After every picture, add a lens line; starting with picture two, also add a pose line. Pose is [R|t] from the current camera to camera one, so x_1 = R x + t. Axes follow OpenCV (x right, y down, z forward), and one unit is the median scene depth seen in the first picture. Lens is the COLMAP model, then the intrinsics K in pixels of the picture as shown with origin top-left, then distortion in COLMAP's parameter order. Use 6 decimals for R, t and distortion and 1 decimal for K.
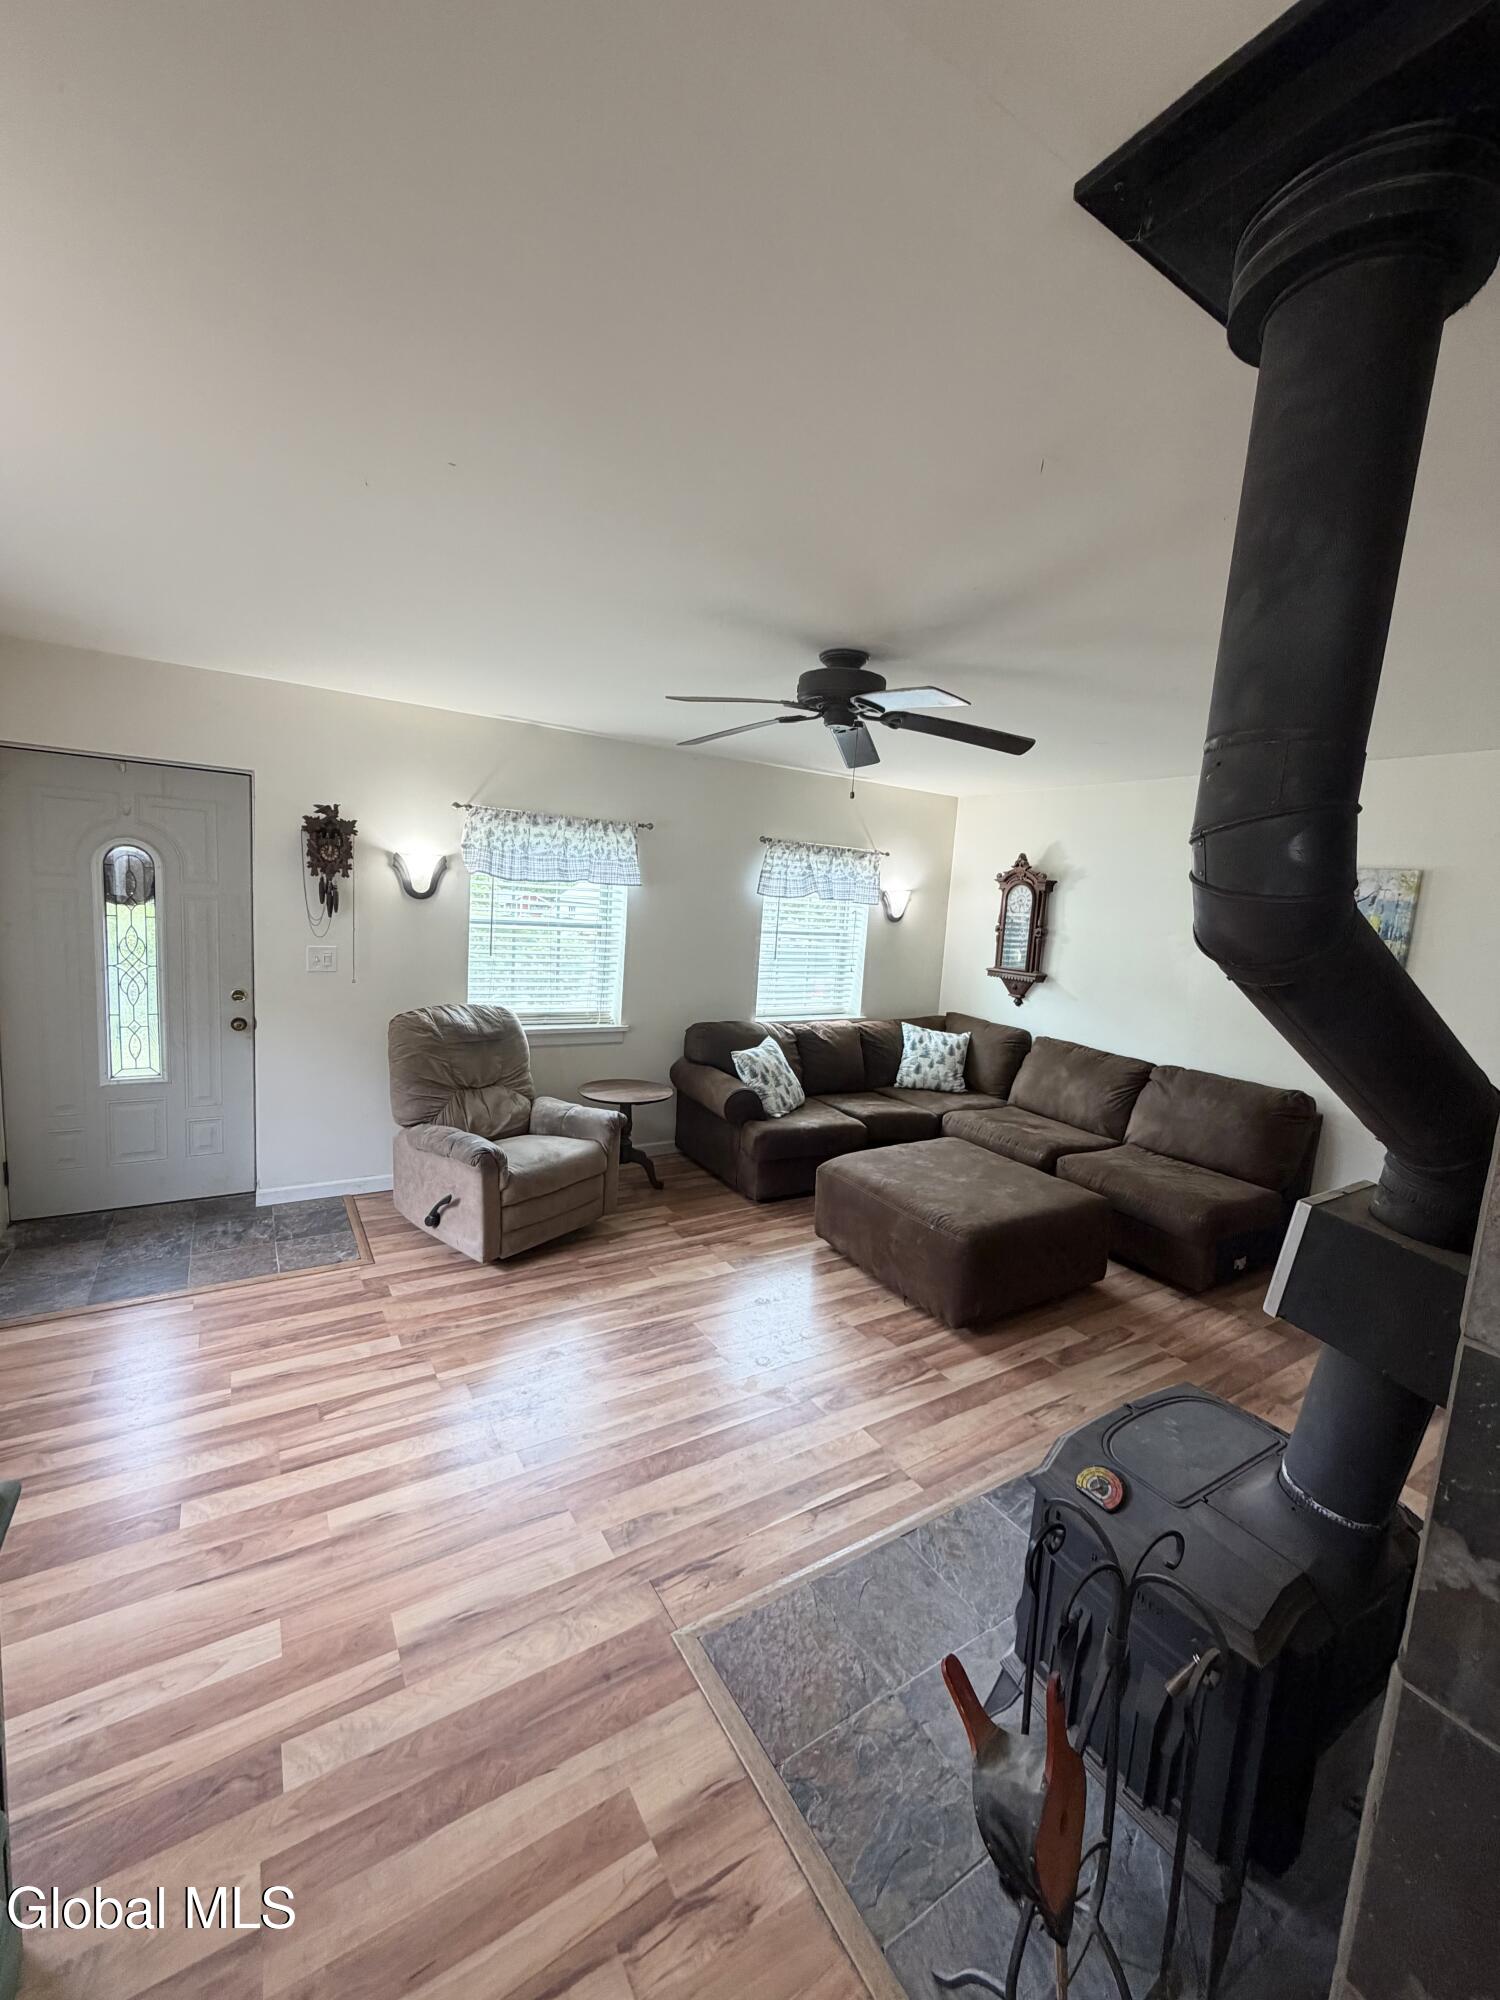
lens RADIAL K [[796.5, 0, 747.4], [0, 796.5, 993.9], [0, 0, 1]] dist [0.001064, 0.000718]
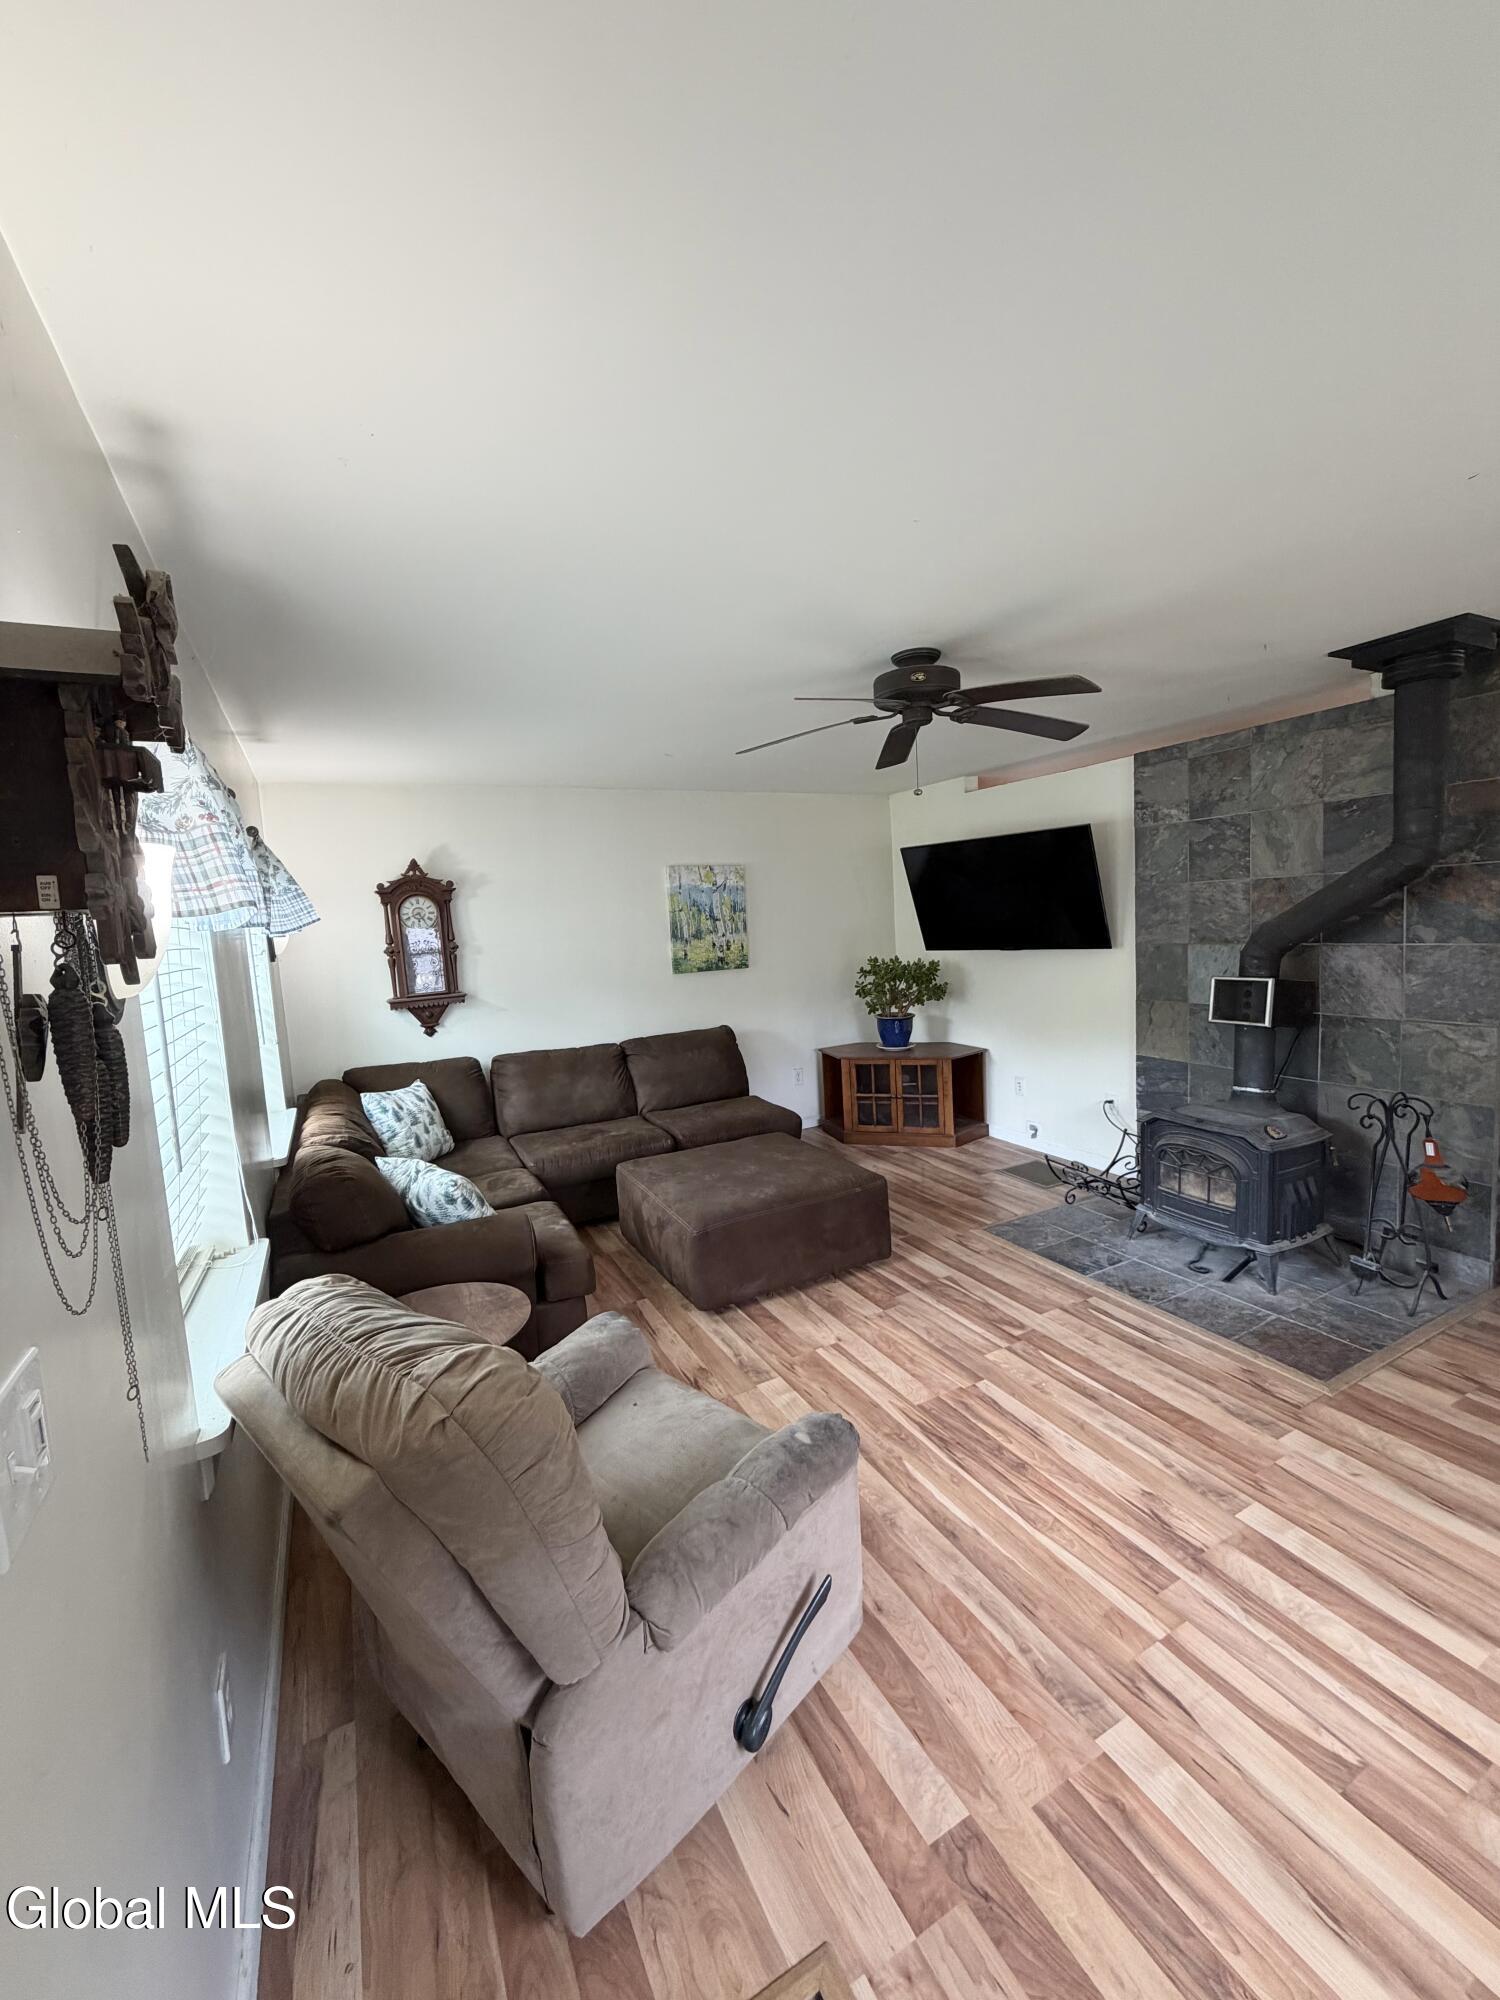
lens RADIAL K [[796.5, 0, 747.4], [0, 796.5, 993.9], [0, 0, 1]] dist [0.001064, 0.000718]
pose [[0.077186, -0.167689, 0.982814, -0.849051], [0.187503, 0.970607, 0.150881, -0.171186], [-0.979227, 0.172635, 0.106359, 1.025538]]
